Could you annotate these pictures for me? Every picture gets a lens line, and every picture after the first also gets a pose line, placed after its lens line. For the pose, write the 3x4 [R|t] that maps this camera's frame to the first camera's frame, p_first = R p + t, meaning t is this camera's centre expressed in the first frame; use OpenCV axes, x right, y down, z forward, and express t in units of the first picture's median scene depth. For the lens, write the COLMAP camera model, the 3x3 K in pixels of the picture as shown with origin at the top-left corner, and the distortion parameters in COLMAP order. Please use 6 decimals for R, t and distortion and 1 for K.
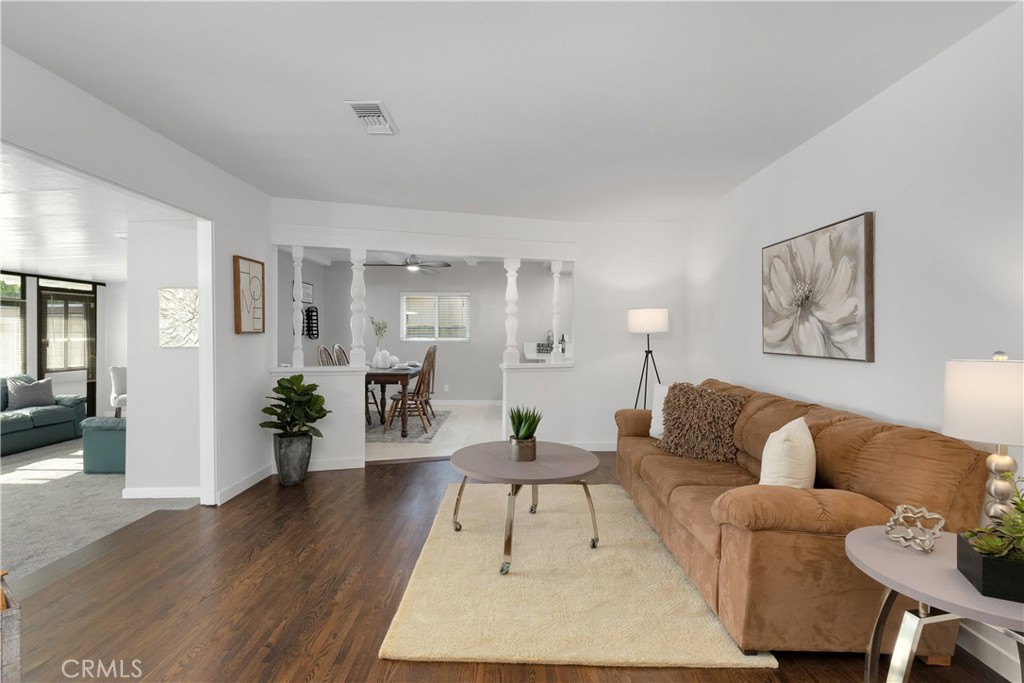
lens RADIAL K [[479.0, 0, 505.0], [0, 479.0, 336.5], [0, 0, 1]] dist [0.001963, 0.001790]
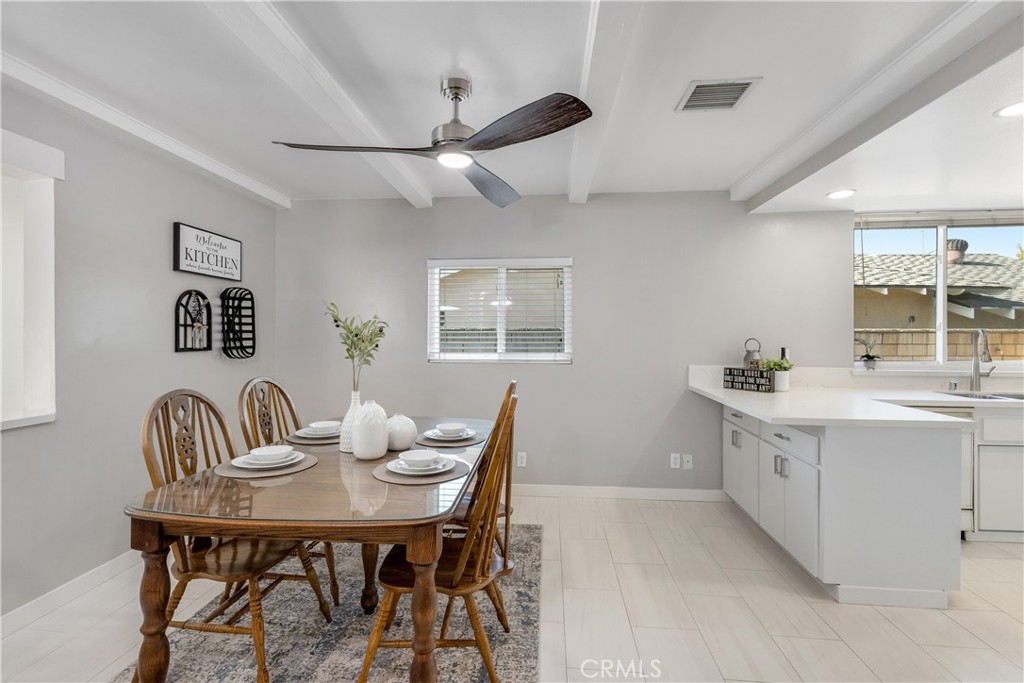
lens RADIAL K [[479.0, 0, 505.0], [0, 479.0, 336.5], [0, 0, 1]] dist [0.001963, 0.001790]
pose [[0.996867, -0.000667, -0.079088, -0.122345], [0.000395, 0.999994, -0.003453, -0.015470], [0.079090, 0.003411, 0.996862, 0.625830]]
